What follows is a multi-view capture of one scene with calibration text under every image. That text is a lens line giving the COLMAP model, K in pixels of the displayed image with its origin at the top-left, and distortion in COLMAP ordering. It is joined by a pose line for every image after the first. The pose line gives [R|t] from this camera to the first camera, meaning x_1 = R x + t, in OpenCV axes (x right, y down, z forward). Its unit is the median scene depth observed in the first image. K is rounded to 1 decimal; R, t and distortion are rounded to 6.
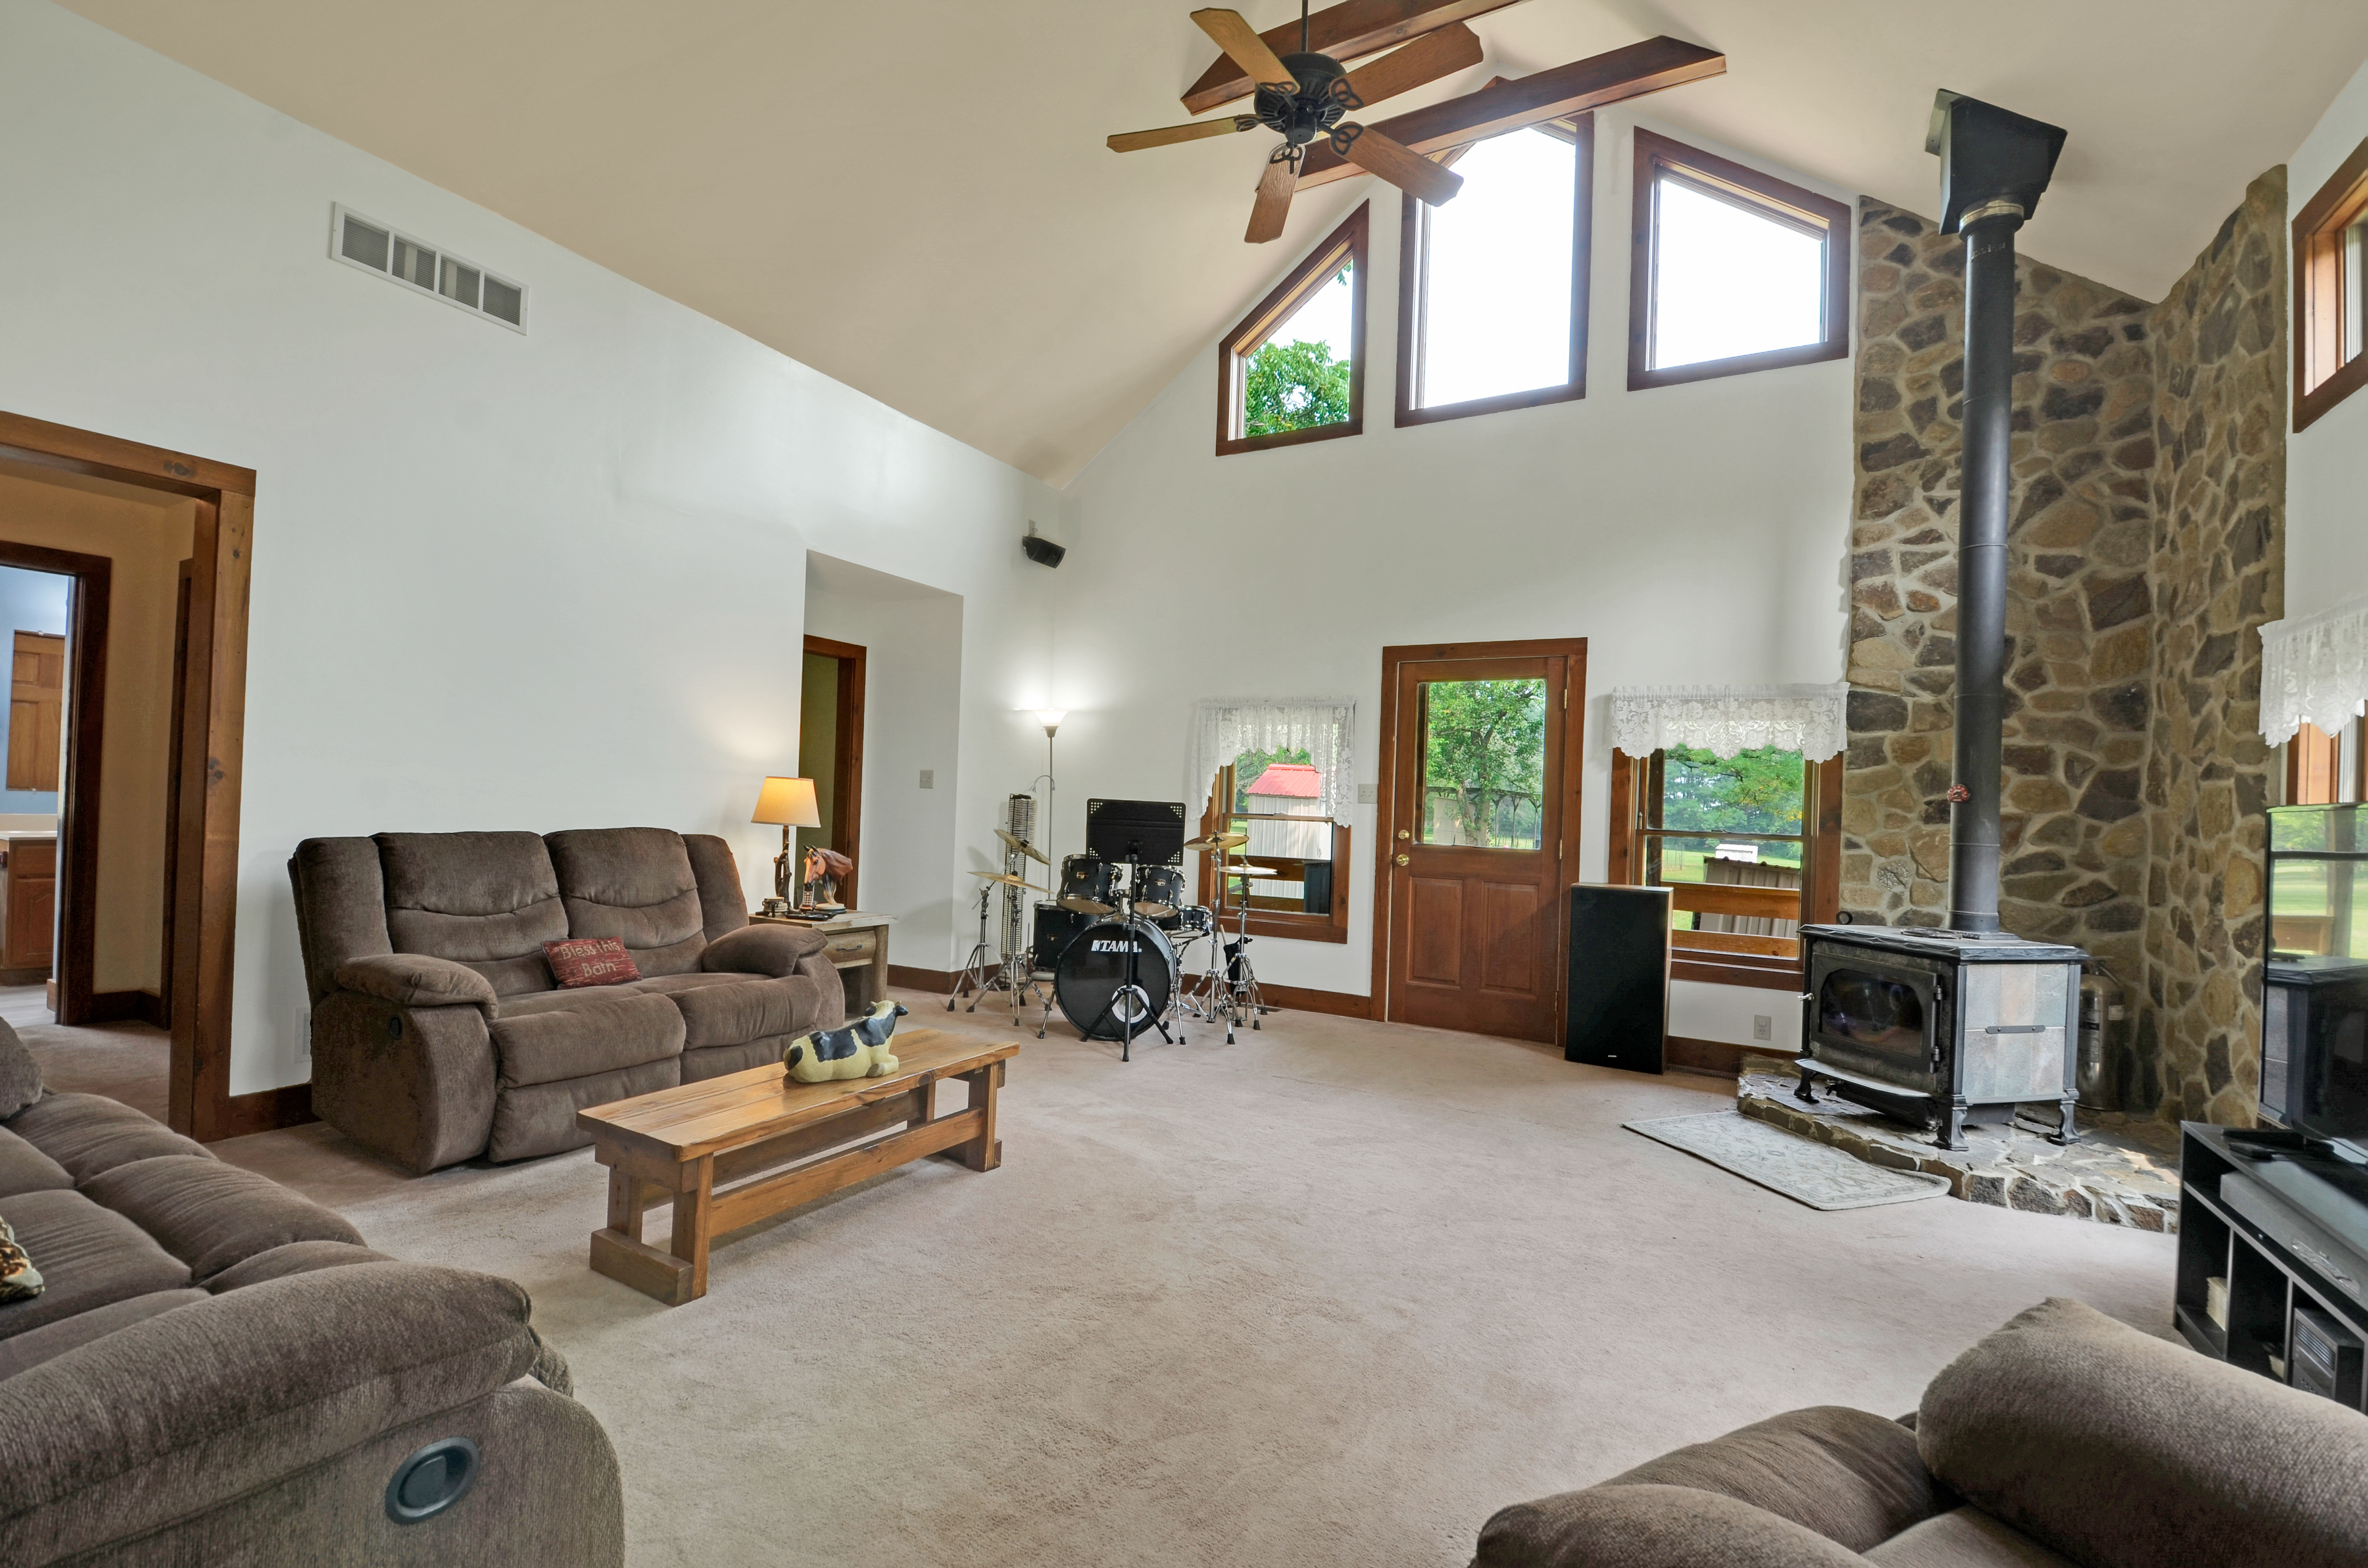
lens RADIAL K [[1015.3, 0, 1183.4], [0, 1015.3, 796.8], [0, 0, 1]] dist [0.023145, -0.029318]
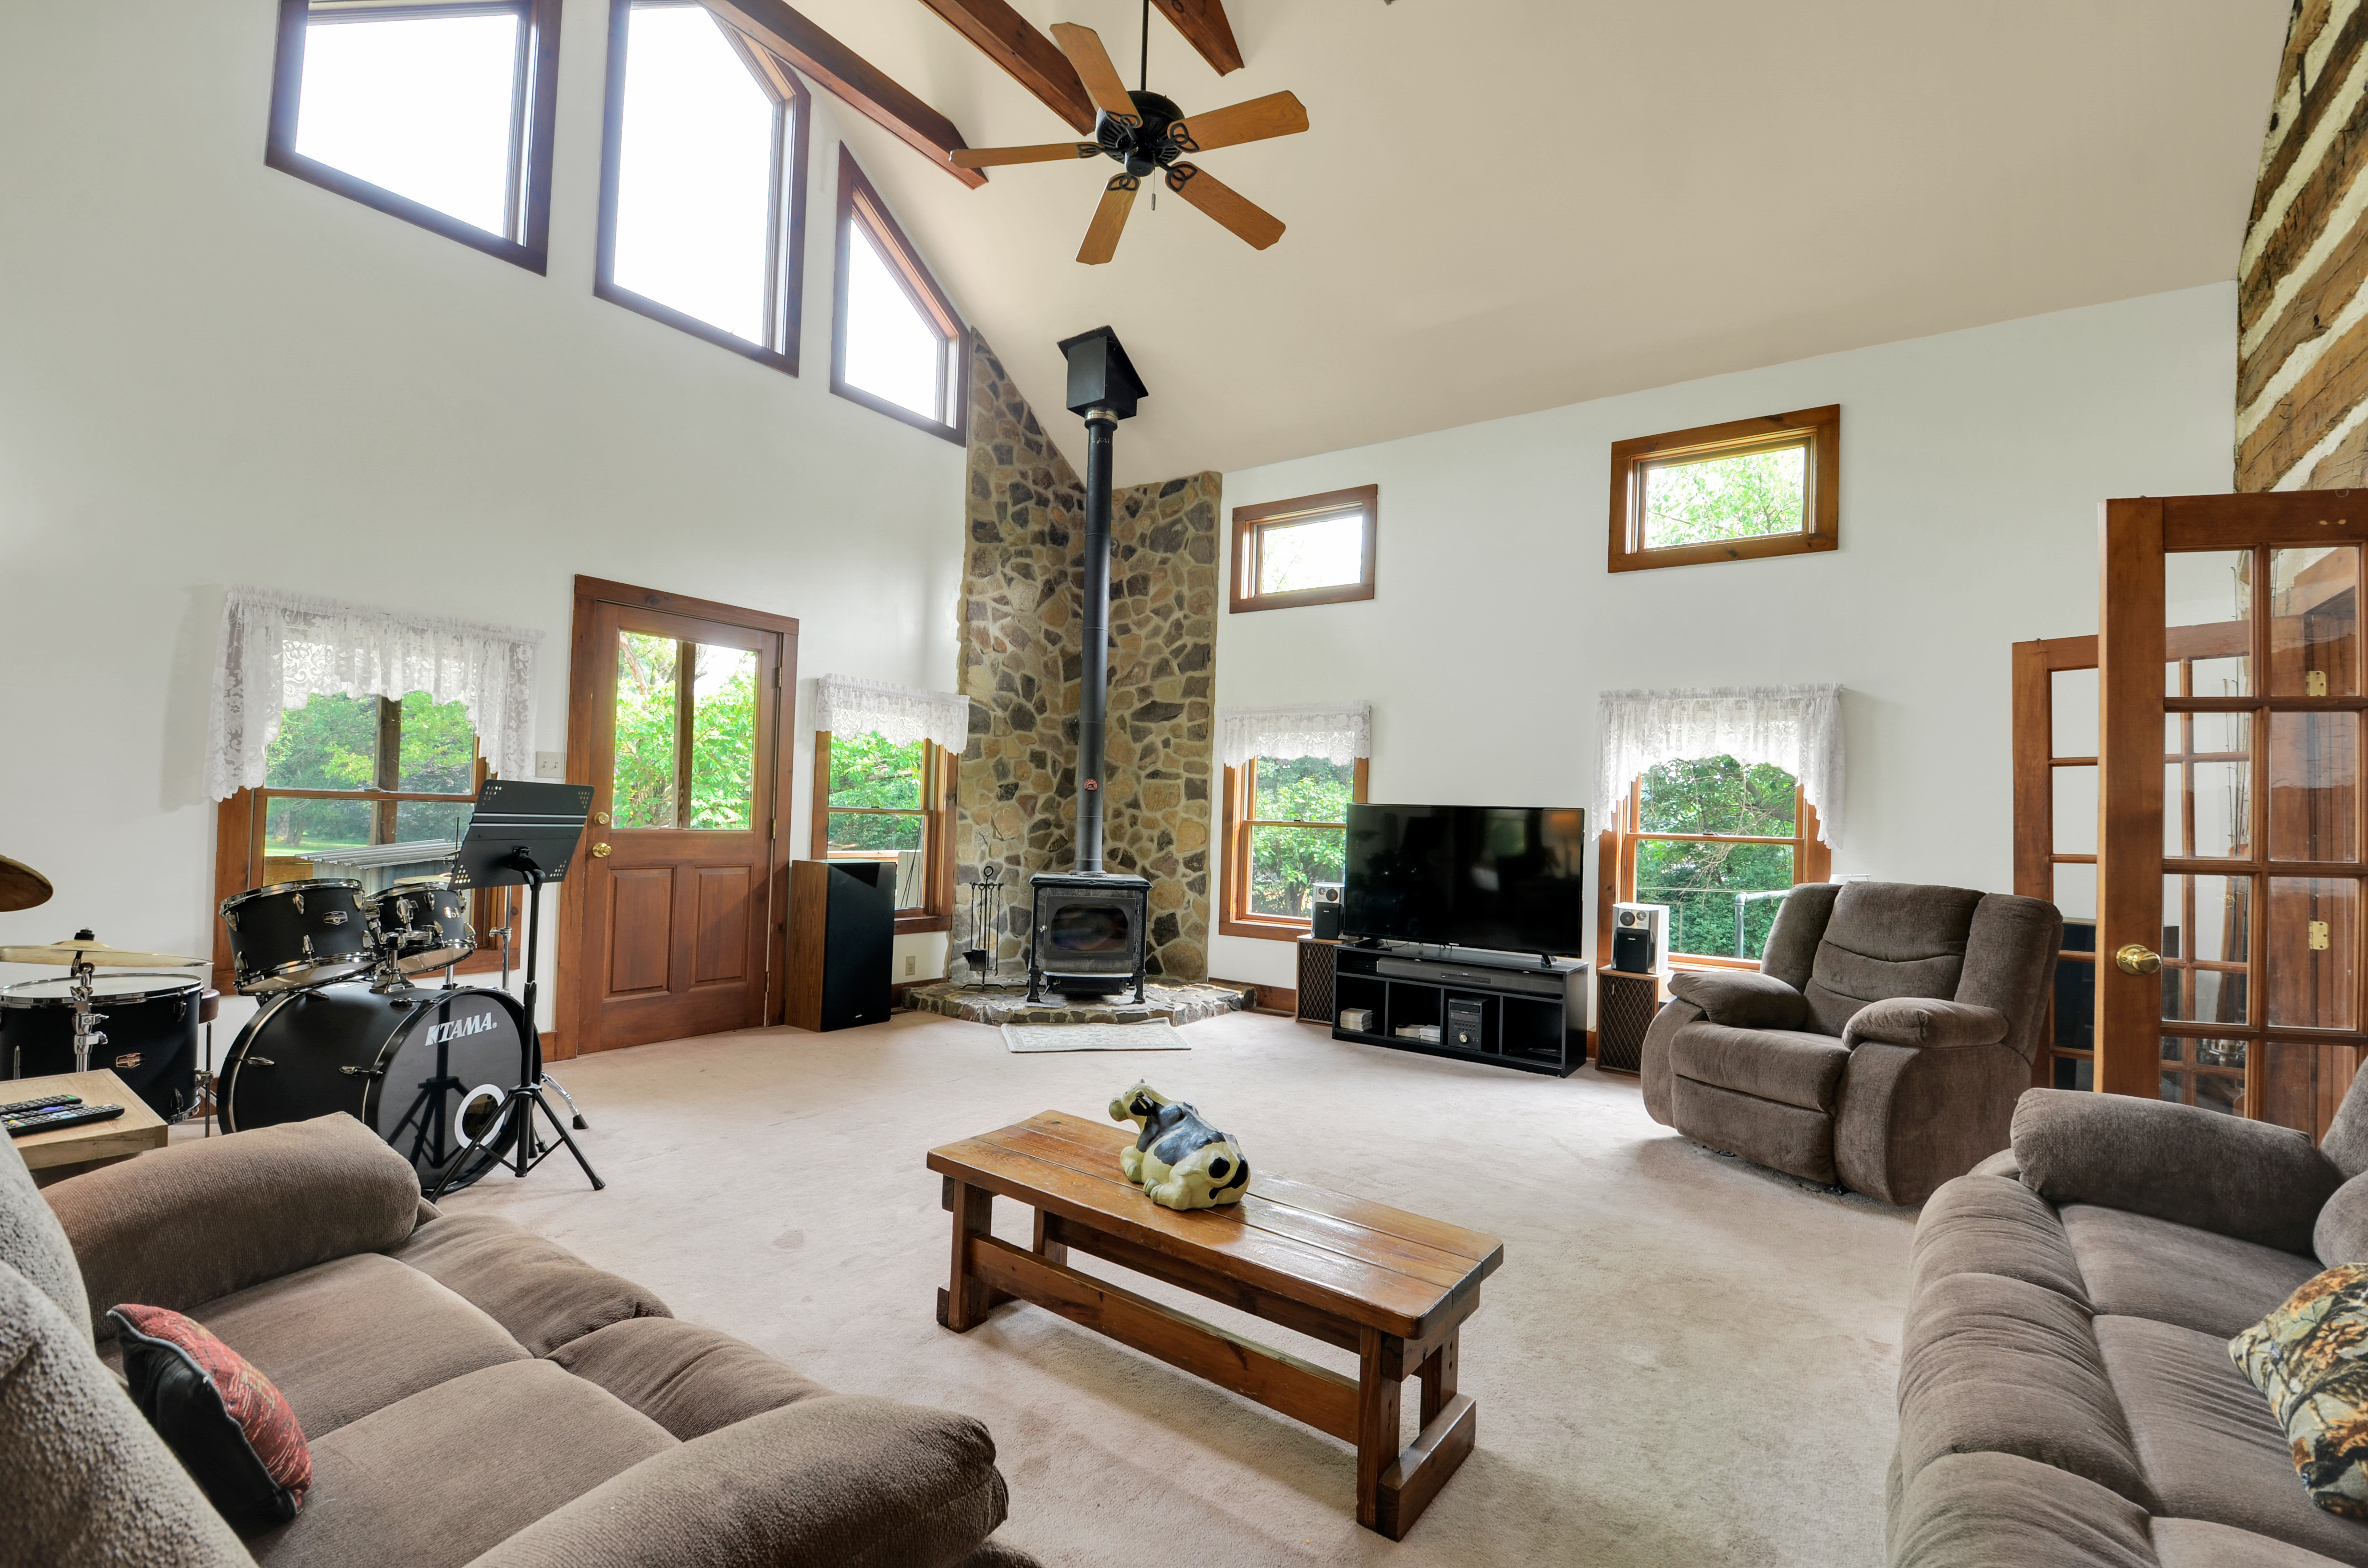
lens RADIAL K [[1015.3, 0, 1183.4], [0, 1015.3, 796.8], [0, 0, 1]] dist [0.023145, -0.029318]
pose [[0.112898, -0.013812, 0.993511, -0.644891], [-0.040690, 0.999000, 0.018512, -0.015741], [-0.992773, -0.042516, 0.112223, 0.560292]]
